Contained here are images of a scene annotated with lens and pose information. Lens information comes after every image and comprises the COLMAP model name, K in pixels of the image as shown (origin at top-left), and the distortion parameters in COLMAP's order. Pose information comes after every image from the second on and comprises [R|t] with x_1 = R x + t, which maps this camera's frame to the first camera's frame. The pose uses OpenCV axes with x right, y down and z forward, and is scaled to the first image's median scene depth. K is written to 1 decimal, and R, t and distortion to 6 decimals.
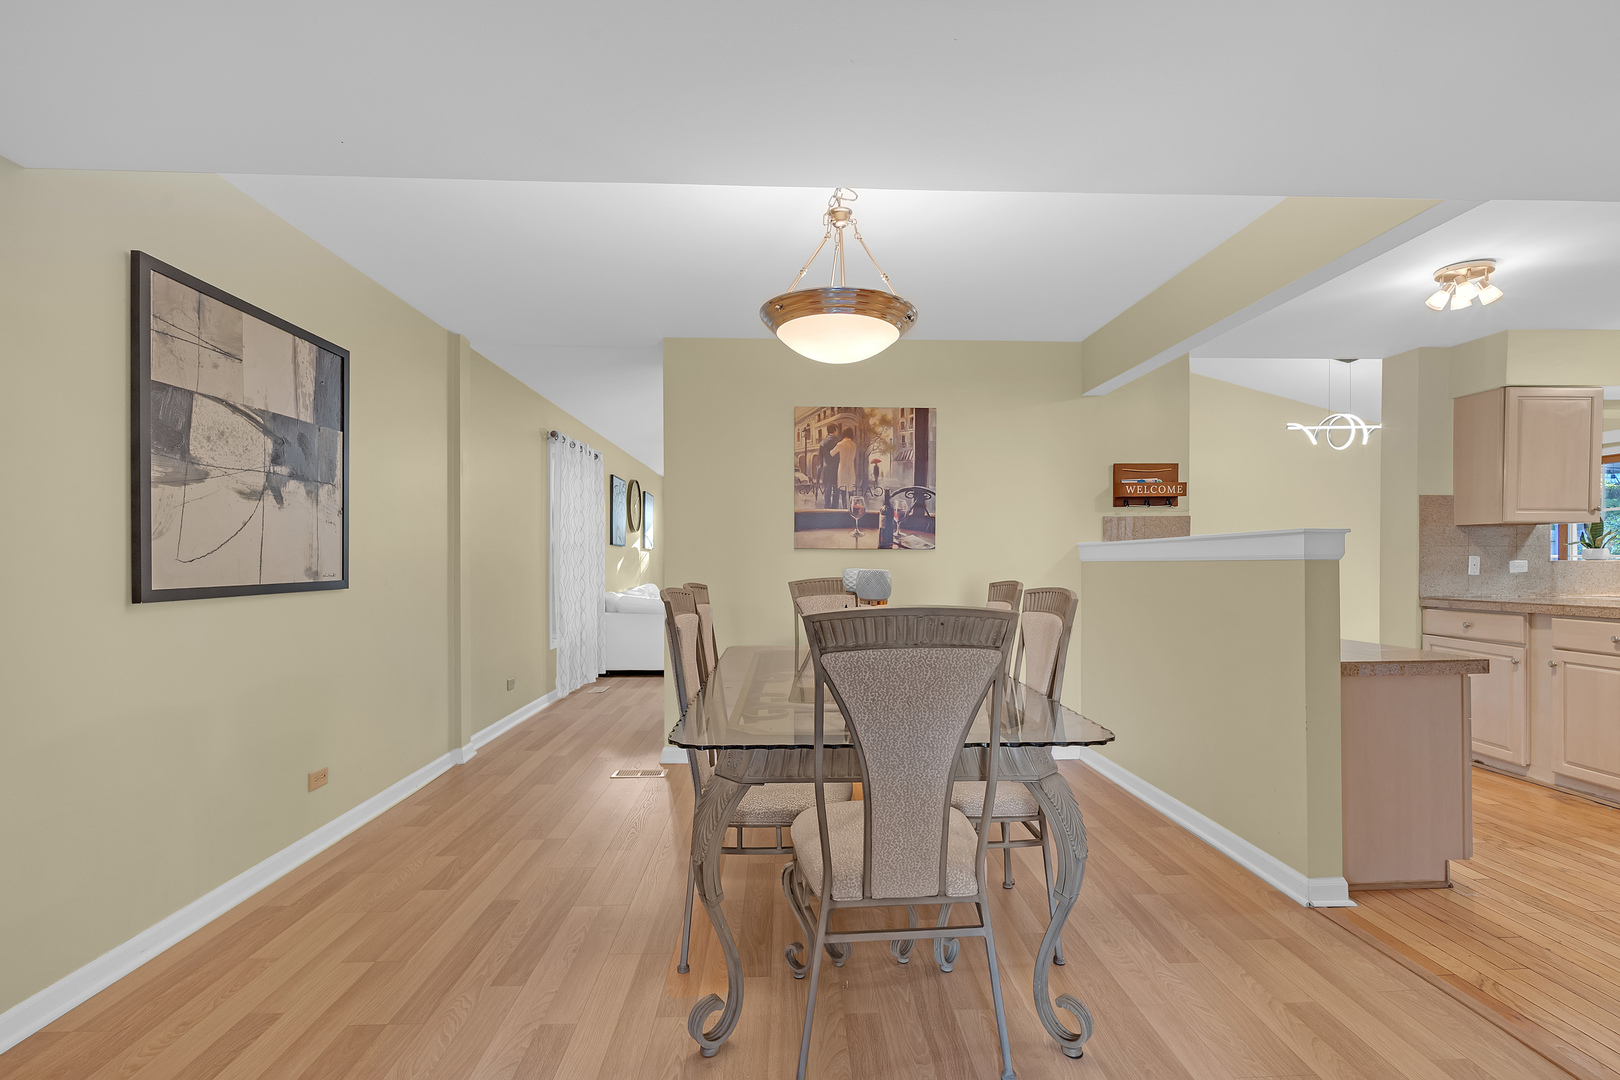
lens RADIAL K [[723.3, 0, 811.9], [0, 723.3, 552.7], [0, 0, 1]] dist [0.000464, 0.000242]
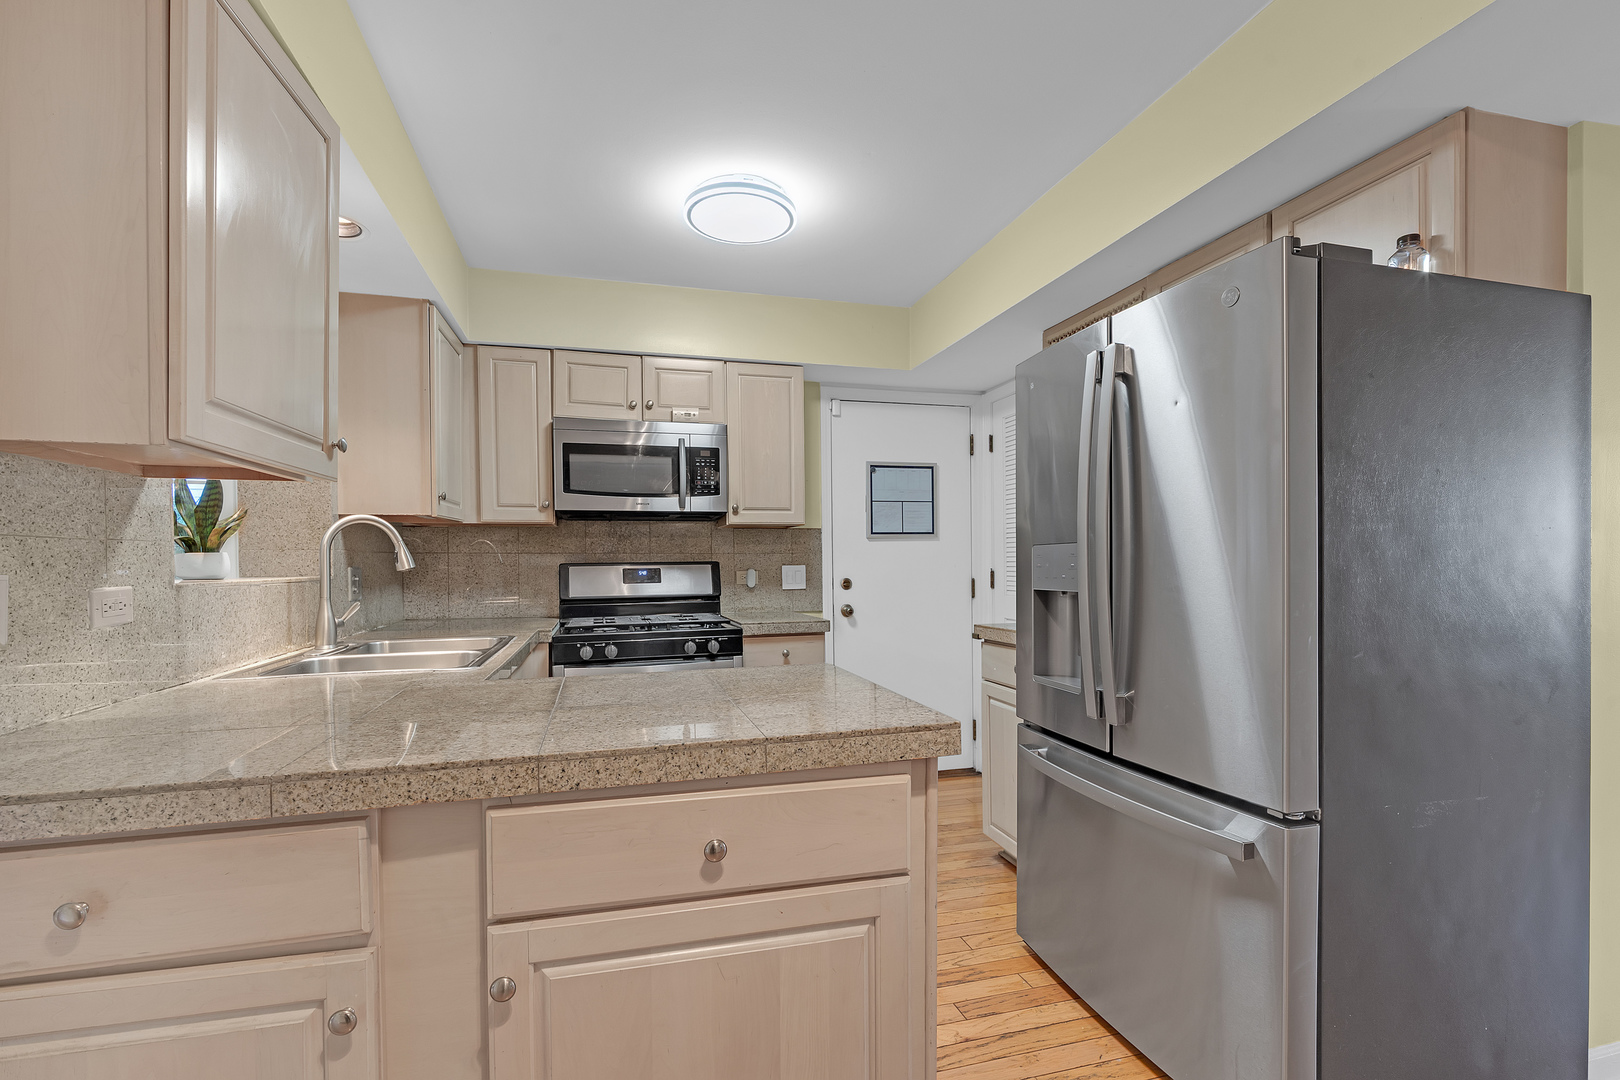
lens RADIAL K [[723.3, 0, 806.1], [0, 723.3, 554.2], [0, 0, 1]] dist [0.000464, 0.000242]
pose [[-0.215328, 0.007345, 0.976514, 0.659721], [-0.001553, 0.999968, -0.007864, -0.001632], [-0.976540, -0.003210, -0.215310, 0.843328]]
